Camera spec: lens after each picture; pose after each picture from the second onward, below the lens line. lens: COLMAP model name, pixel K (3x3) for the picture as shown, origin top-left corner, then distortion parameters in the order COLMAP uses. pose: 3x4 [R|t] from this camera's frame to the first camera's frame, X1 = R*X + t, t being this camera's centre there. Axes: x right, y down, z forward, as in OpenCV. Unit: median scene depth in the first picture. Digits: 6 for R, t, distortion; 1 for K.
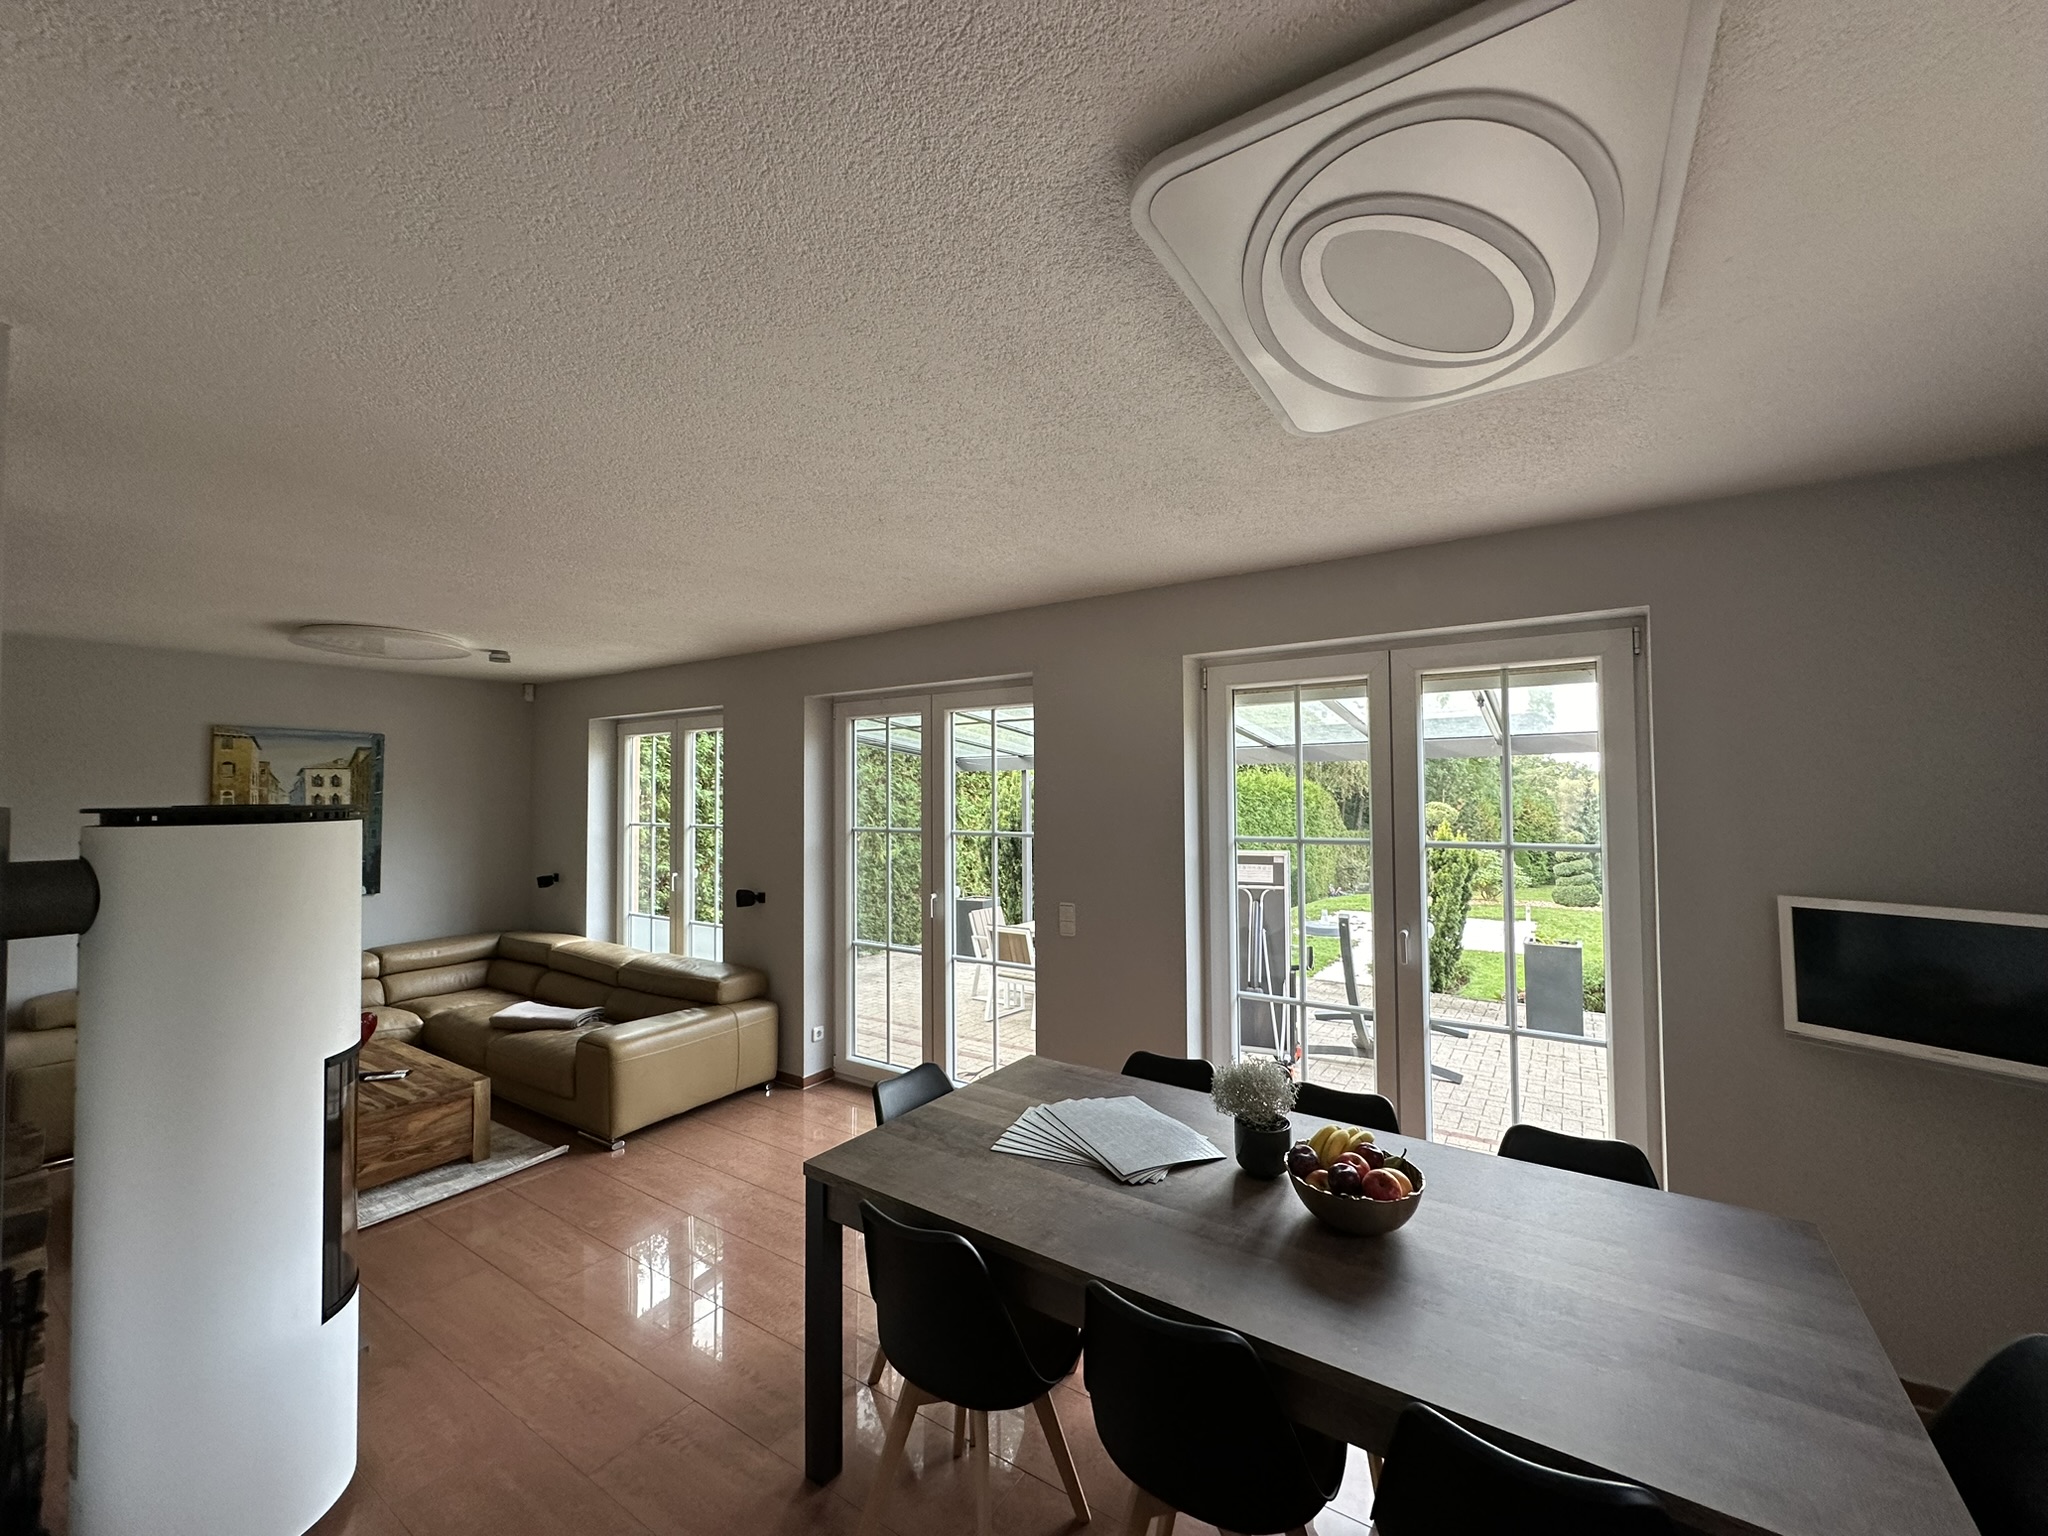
lens RADIAL K [[815.2, 0, 1024.6], [0, 815.2, 765.8], [0, 0, 1]] dist [-0.001907, -0.000170]
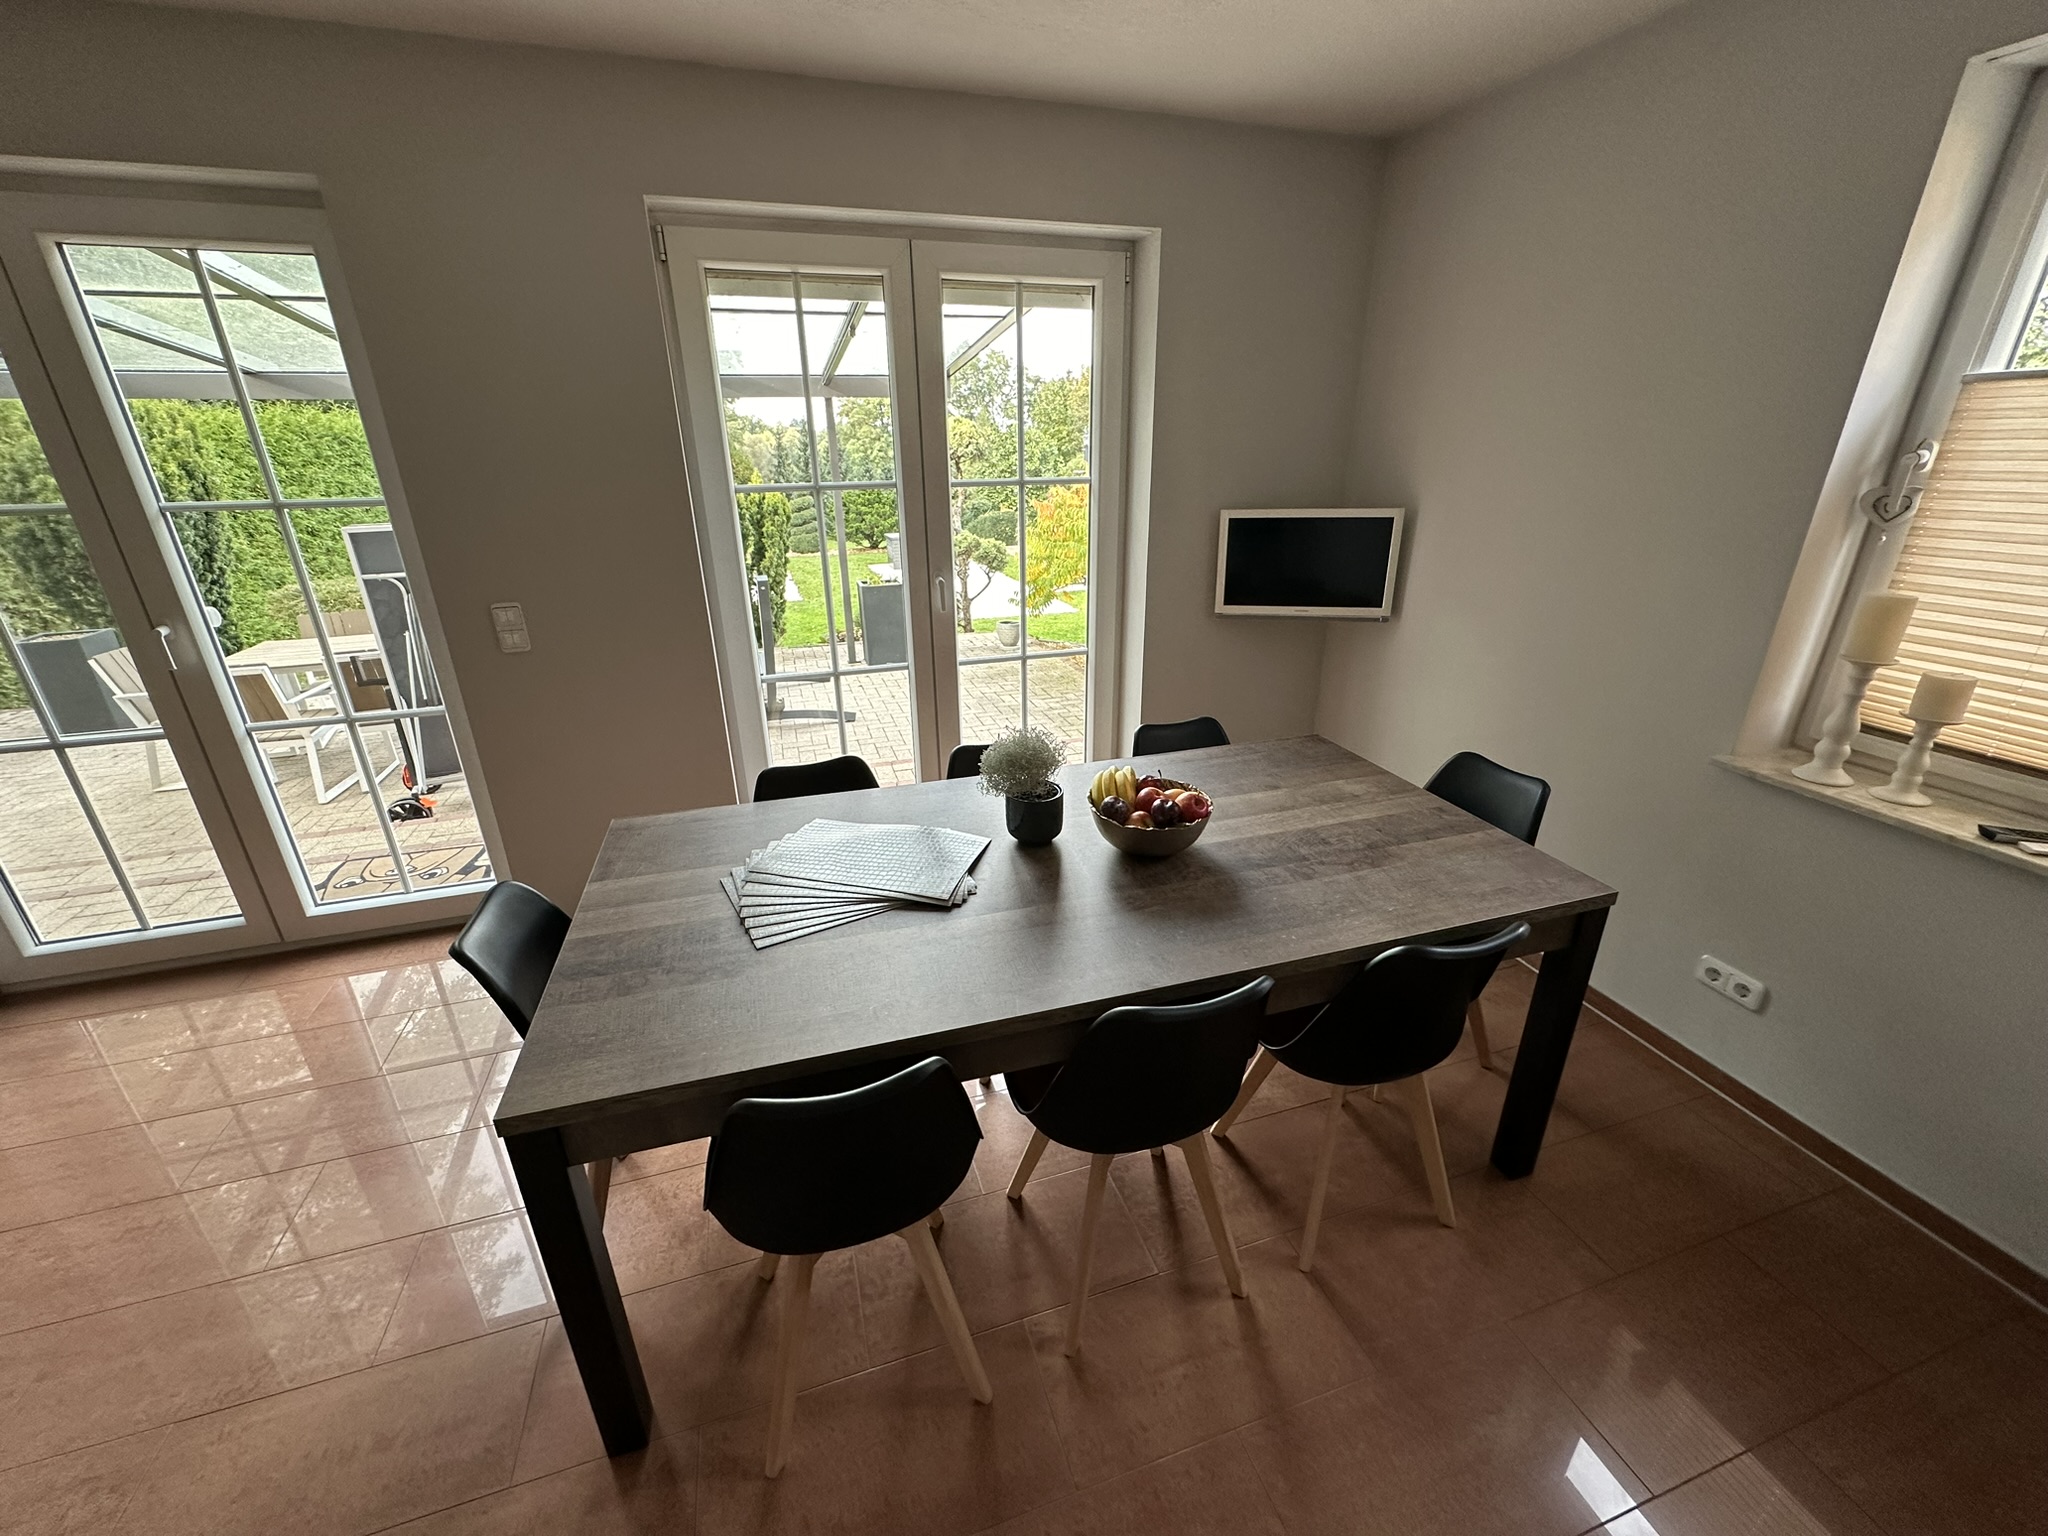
lens RADIAL K [[815.2, 0, 1026.6], [0, 815.2, 767.3], [0, 0, 1]] dist [-0.001907, -0.000170]
pose [[0.623320, -0.291632, 0.725550, -0.238104], [-0.018252, 0.922174, 0.386344, 0.031539], [-0.781754, -0.254059, 0.569487, 0.298249]]
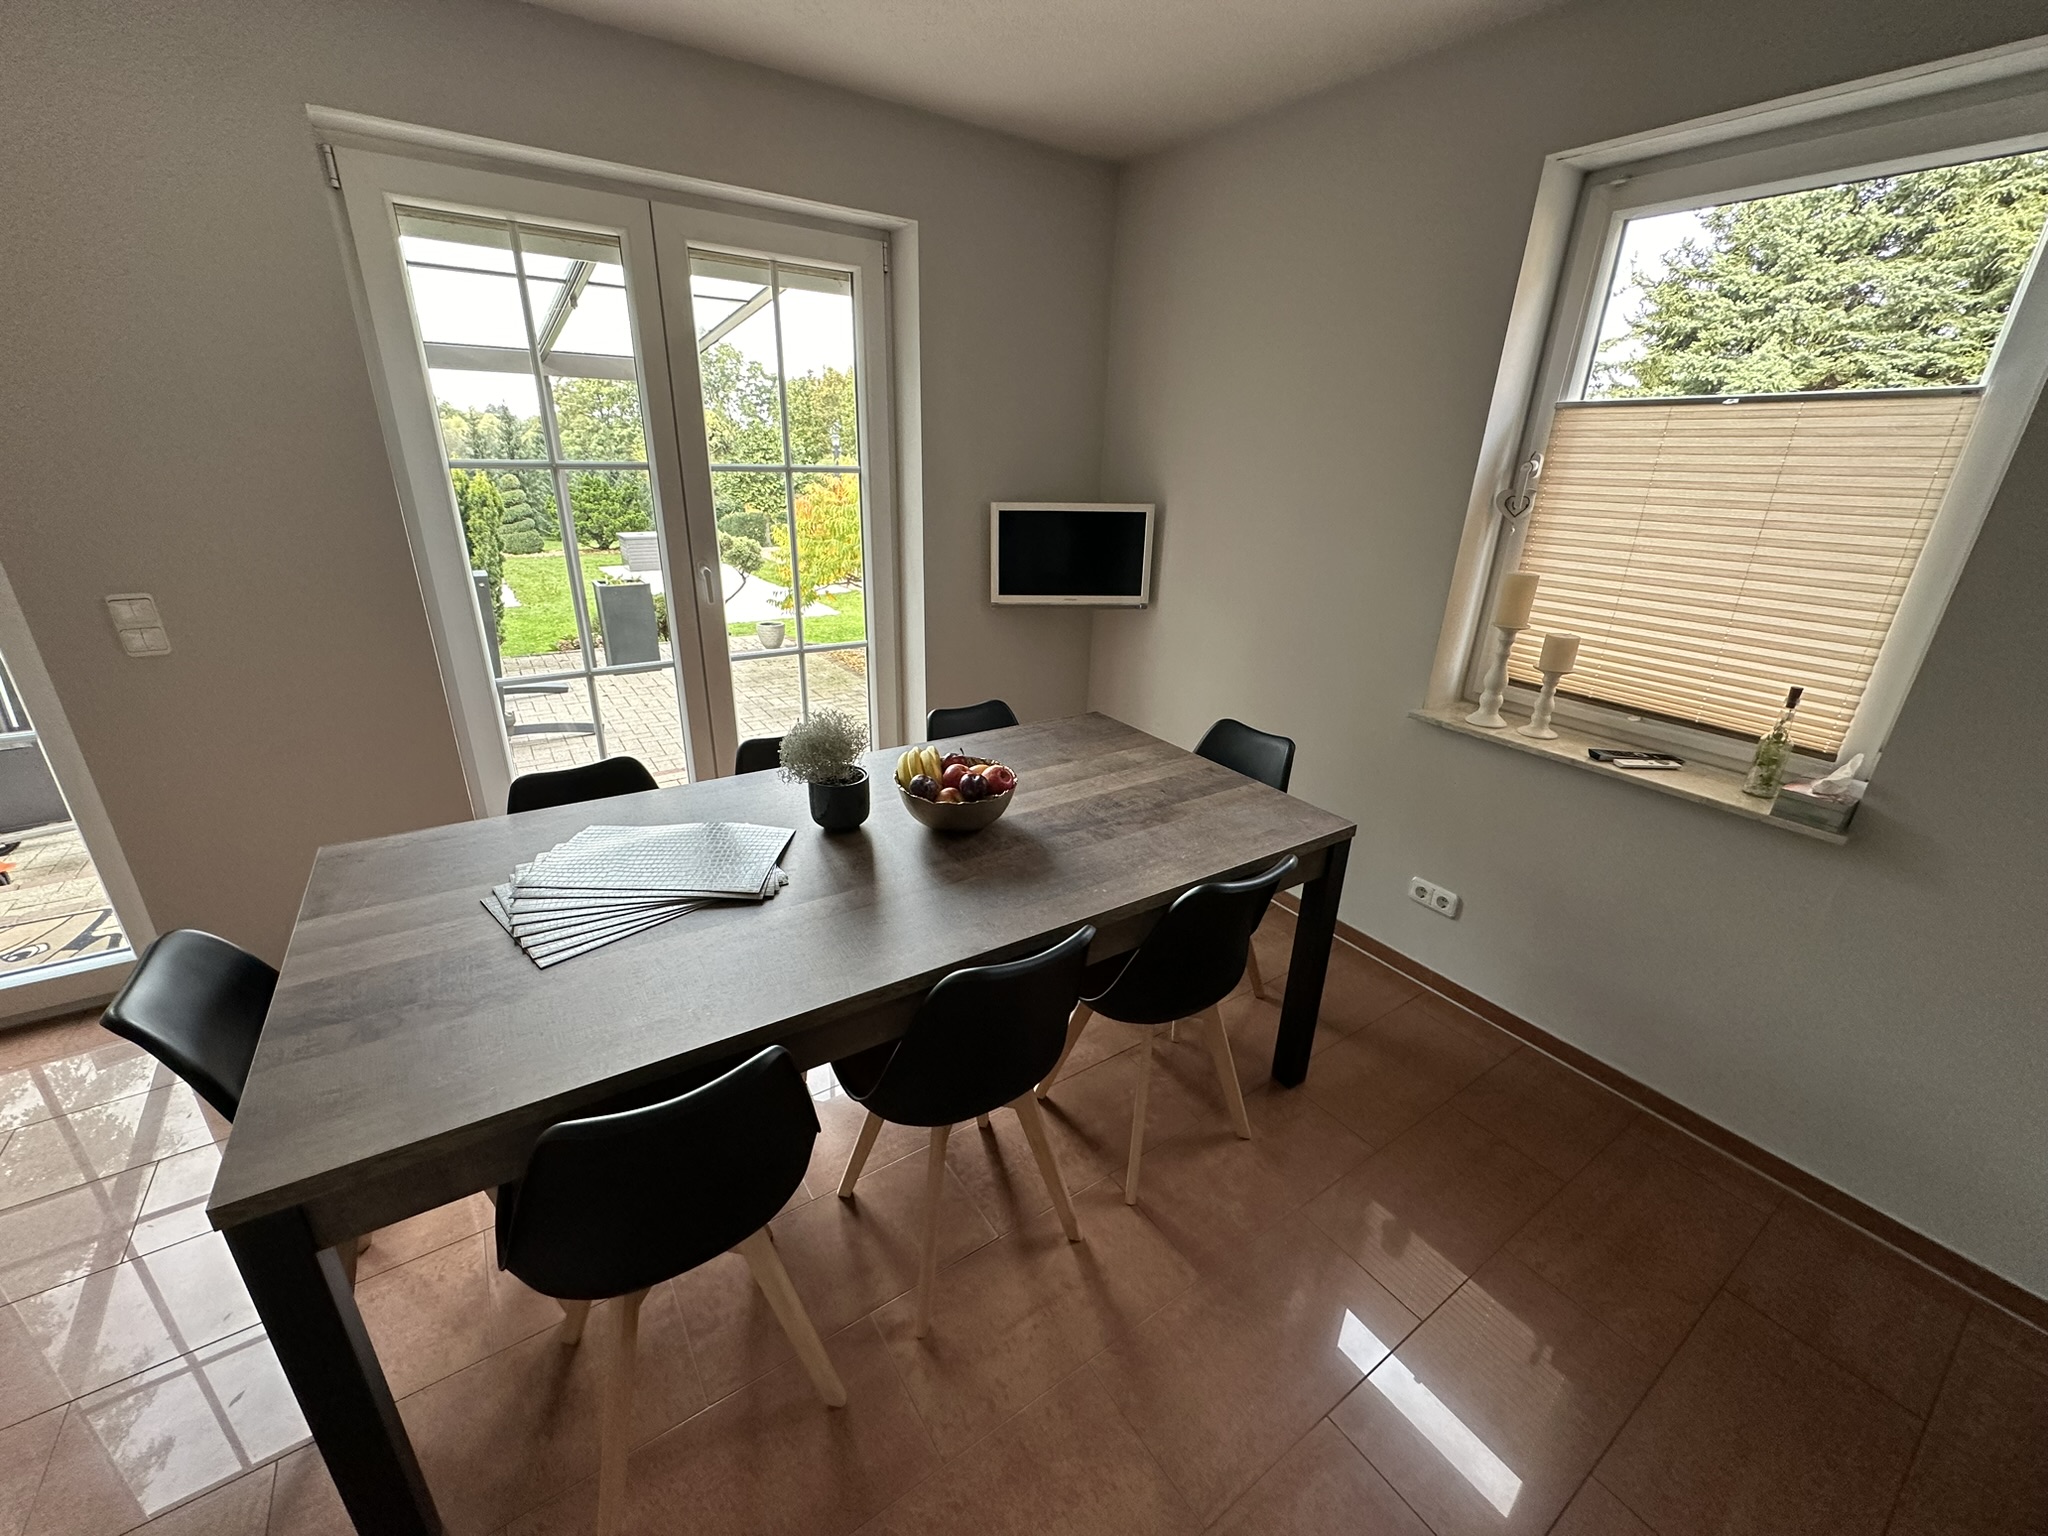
lens RADIAL K [[815.2, 0, 1026.8], [0, 815.2, 766.8], [0, 0, 1]] dist [-0.001907, -0.000170]
pose [[0.376249, -0.320773, 0.869219, -0.258935], [-0.062084, 0.927319, 0.369088, 0.048334], [-0.924436, -0.192833, 0.328988, 0.314623]]
